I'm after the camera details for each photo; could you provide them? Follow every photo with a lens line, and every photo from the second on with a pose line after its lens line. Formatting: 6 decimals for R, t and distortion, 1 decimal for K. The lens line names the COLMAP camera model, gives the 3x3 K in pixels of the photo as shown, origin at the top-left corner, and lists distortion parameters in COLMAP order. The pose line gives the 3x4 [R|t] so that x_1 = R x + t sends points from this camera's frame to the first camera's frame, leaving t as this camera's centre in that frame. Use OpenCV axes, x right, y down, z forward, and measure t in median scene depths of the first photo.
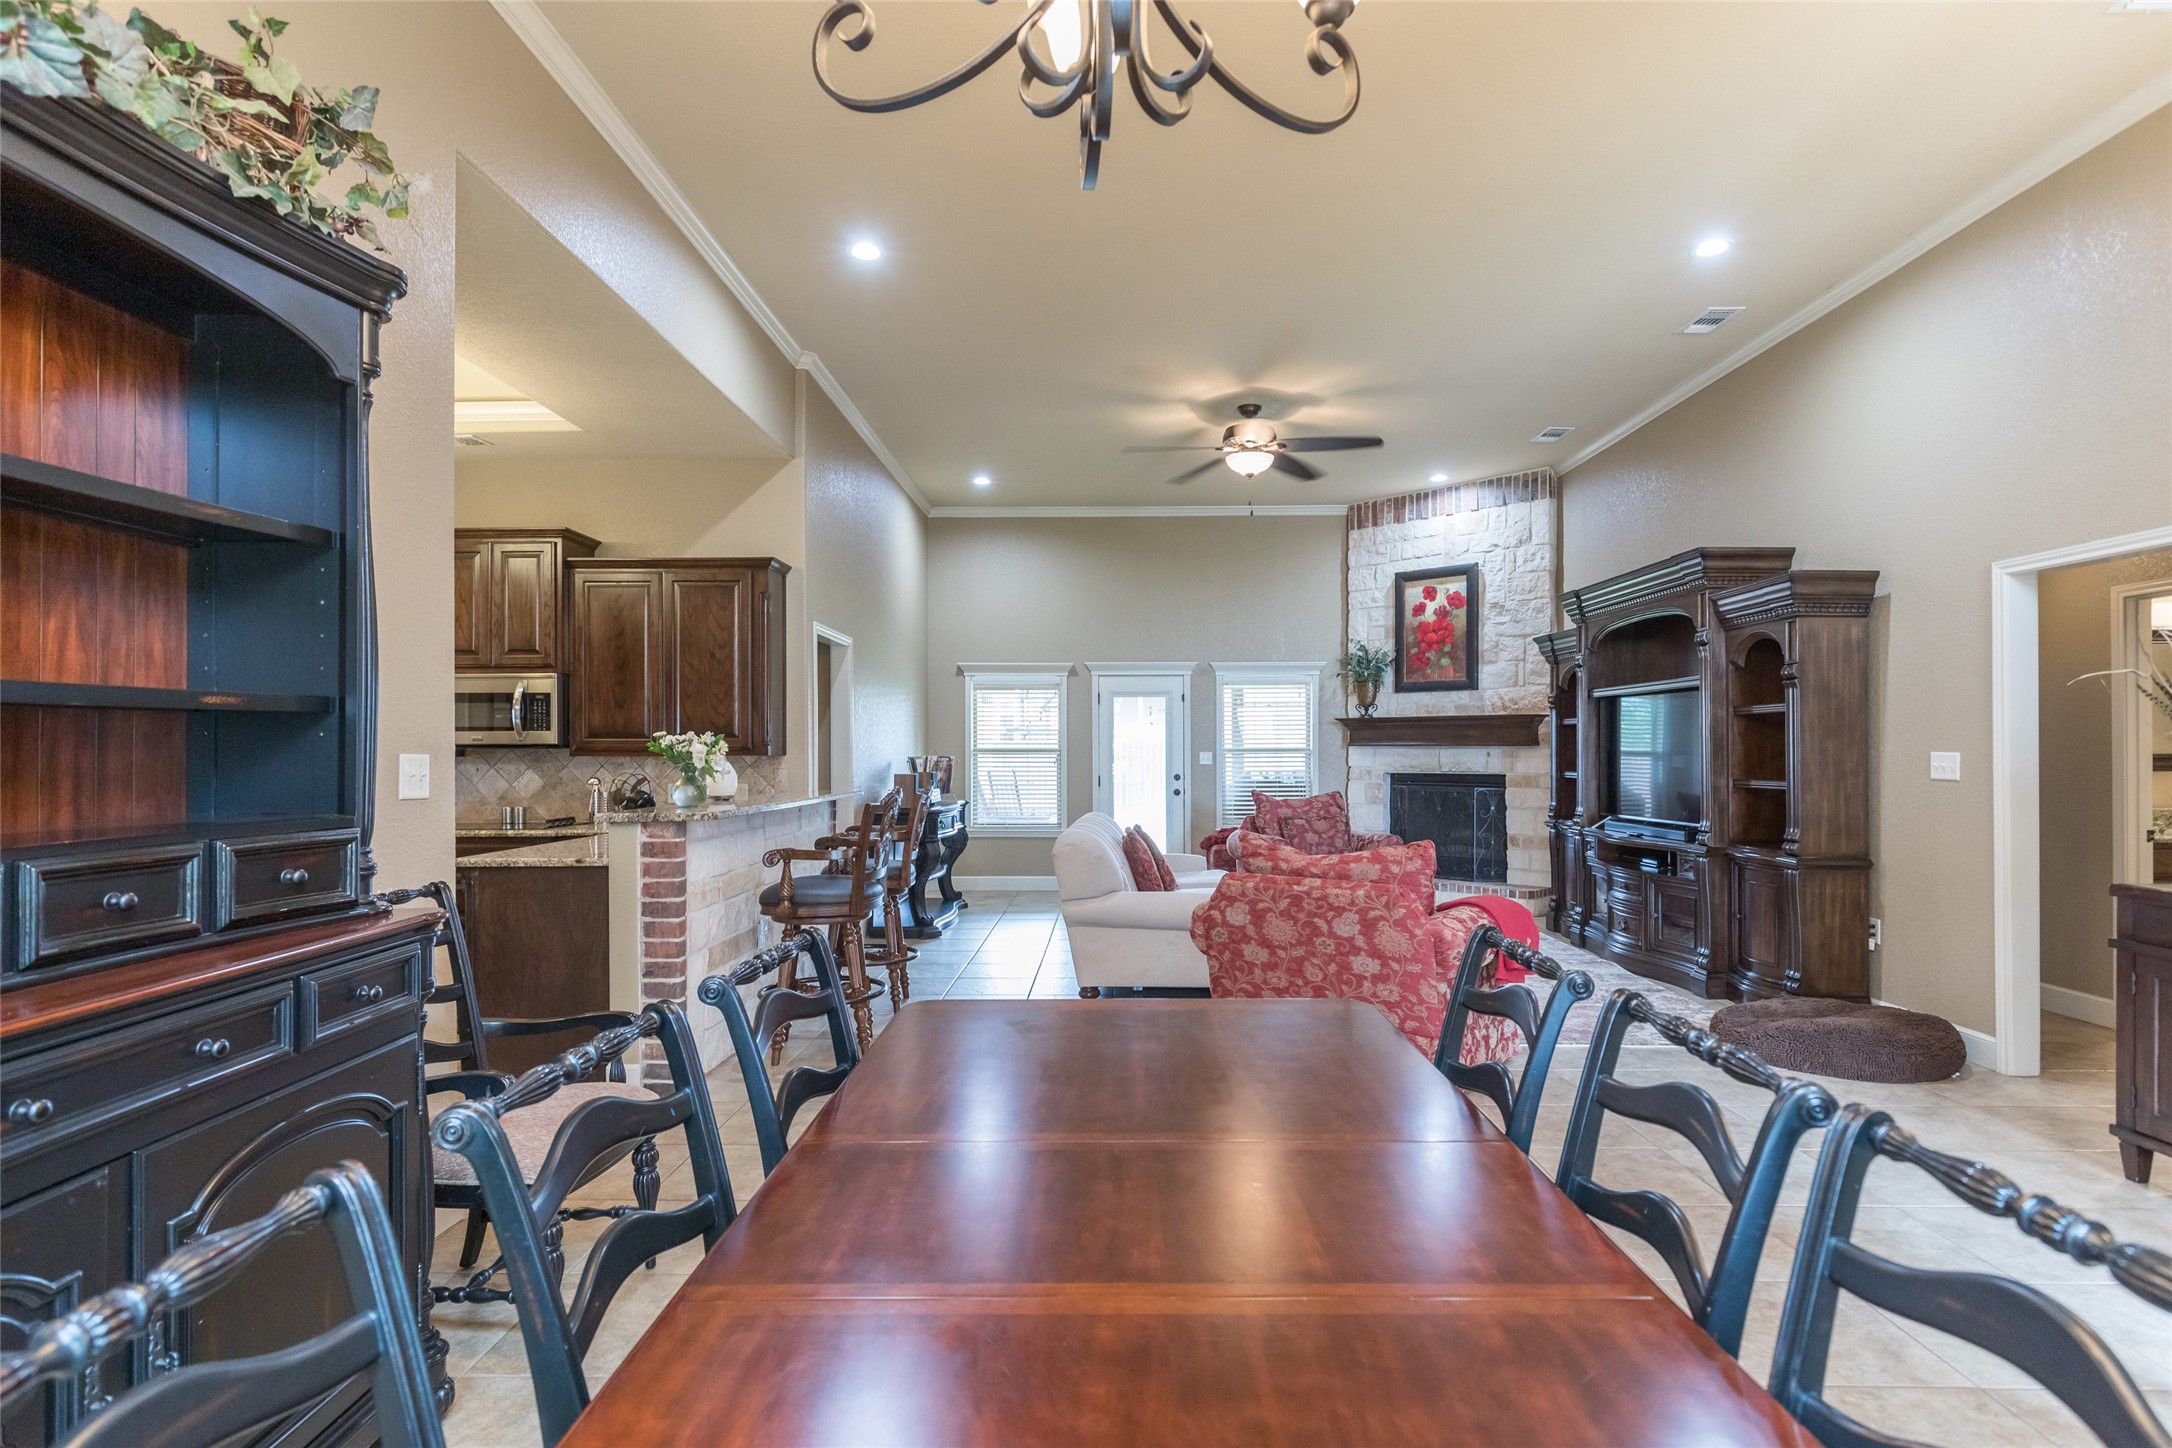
lens RADIAL K [[1086.0, 0, 1091.4], [0, 1086.0, 731.0], [0, 0, 1]] dist [-0.001157, 0.000010]
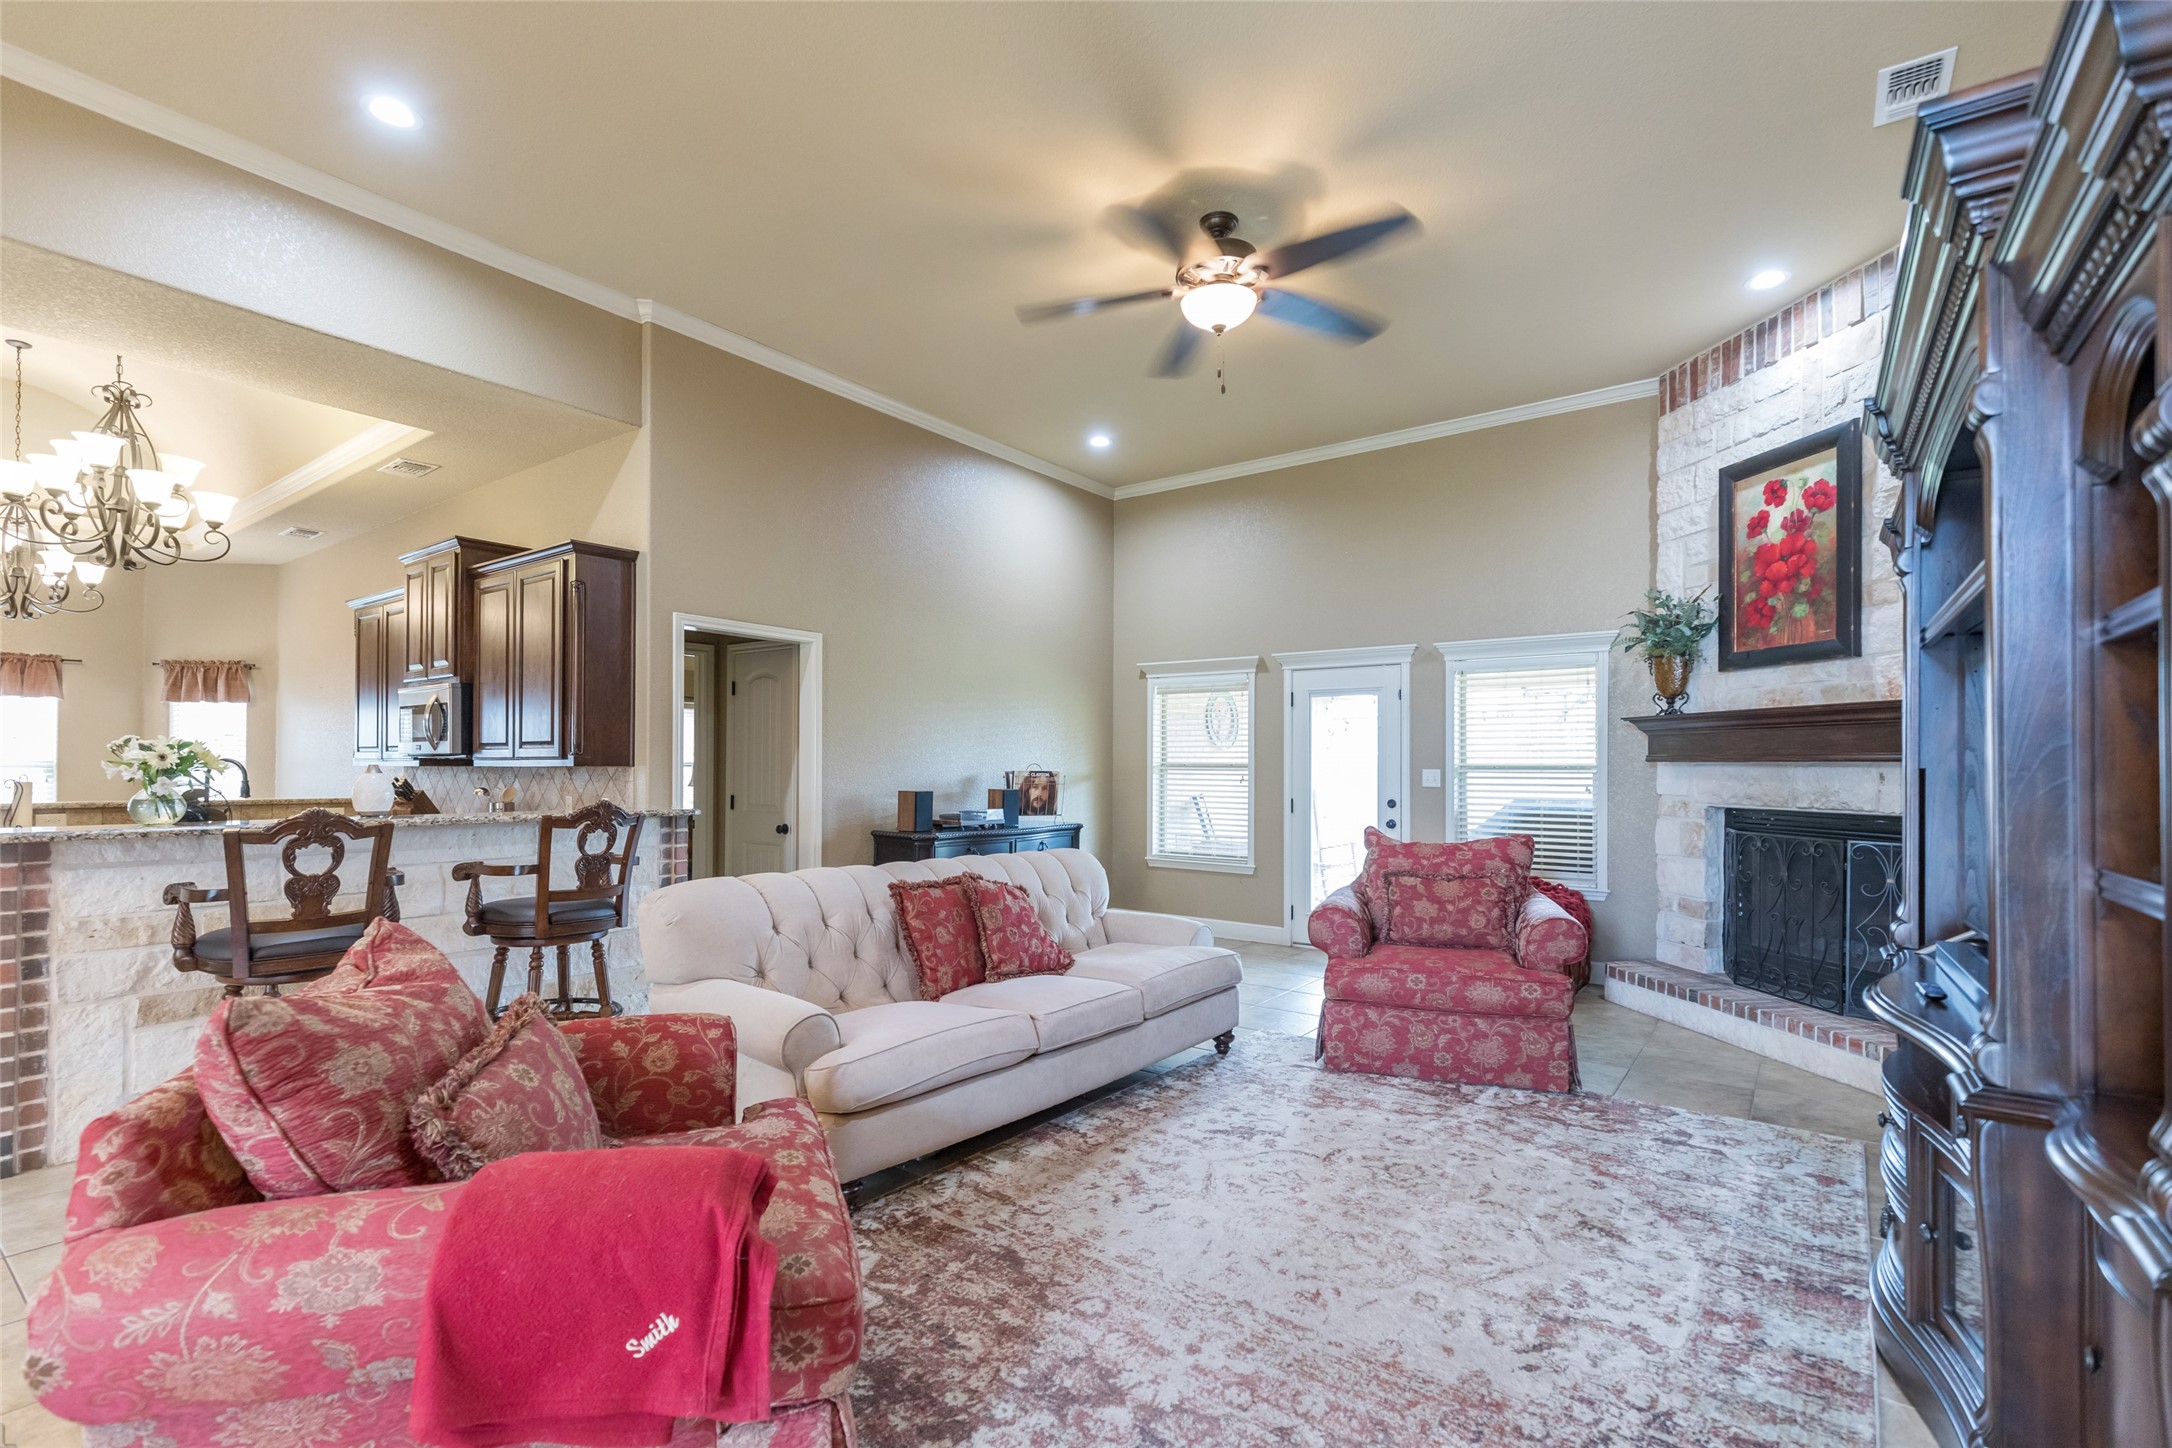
lens RADIAL K [[968.3, 0, 1080.5], [0, 968.3, 743.2], [0, 0, 1]] dist [0.003695, 0.000639]
pose [[0.806305, -0.006578, -0.591463, 0.306064], [0.001775, 0.999961, -0.008702, 0.007459], [0.591497, 0.005967, 0.806285, 0.363158]]
